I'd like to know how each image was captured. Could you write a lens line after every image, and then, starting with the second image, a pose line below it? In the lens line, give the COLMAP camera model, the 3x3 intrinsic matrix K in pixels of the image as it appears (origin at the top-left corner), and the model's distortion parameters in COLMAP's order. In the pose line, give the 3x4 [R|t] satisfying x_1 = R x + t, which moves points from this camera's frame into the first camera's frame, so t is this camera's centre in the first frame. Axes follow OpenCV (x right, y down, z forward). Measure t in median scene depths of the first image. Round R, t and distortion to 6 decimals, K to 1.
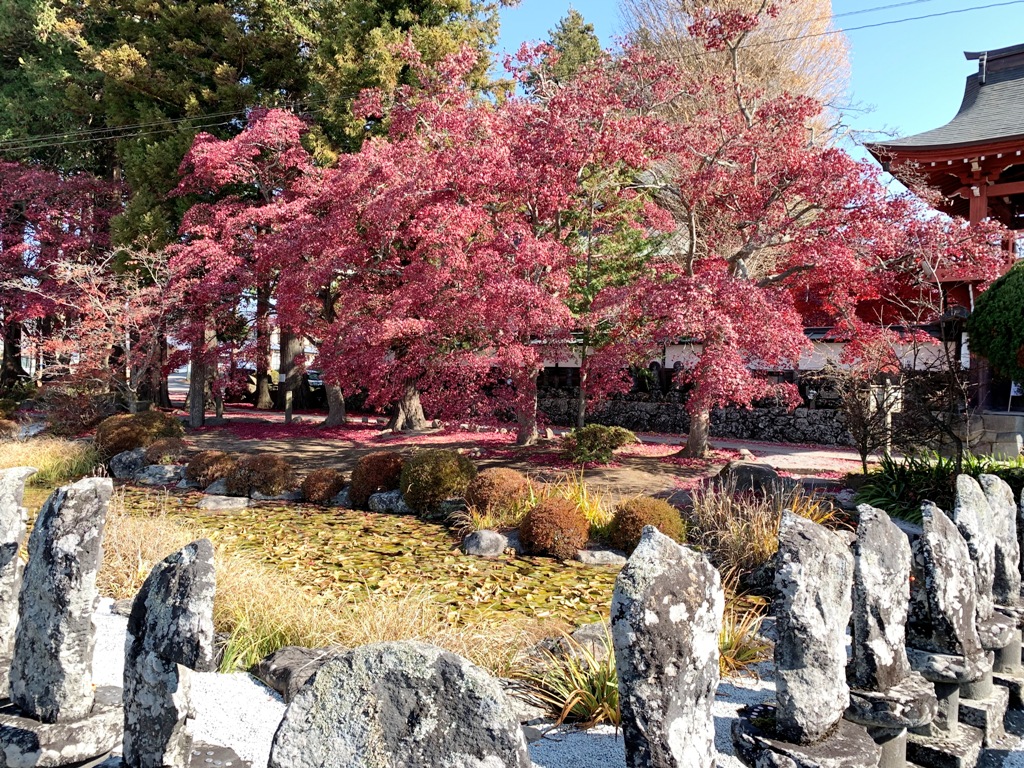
lens RADIAL K [[771.3, 0, 512.0], [0, 771.3, 384.0], [0, 0, 1]] dist [0.085379, -0.000224]
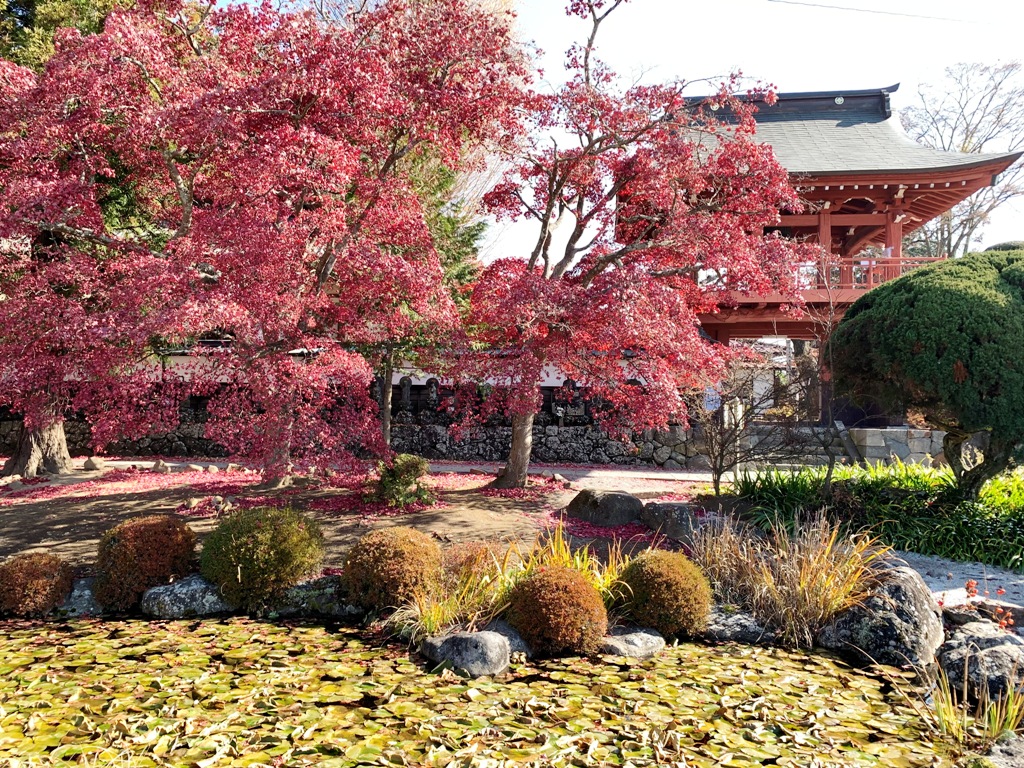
lens RADIAL K [[790.3, 0, 512.0], [0, 790.3, 384.0], [0, 0, 1]] dist [0.005127, -0.001110]
pose [[0.836191, 0.001365, 0.548436, -0.226504], [0.010698, 0.999766, -0.018800, -0.002910], [-0.548334, 0.021588, 0.835981, 0.259438]]
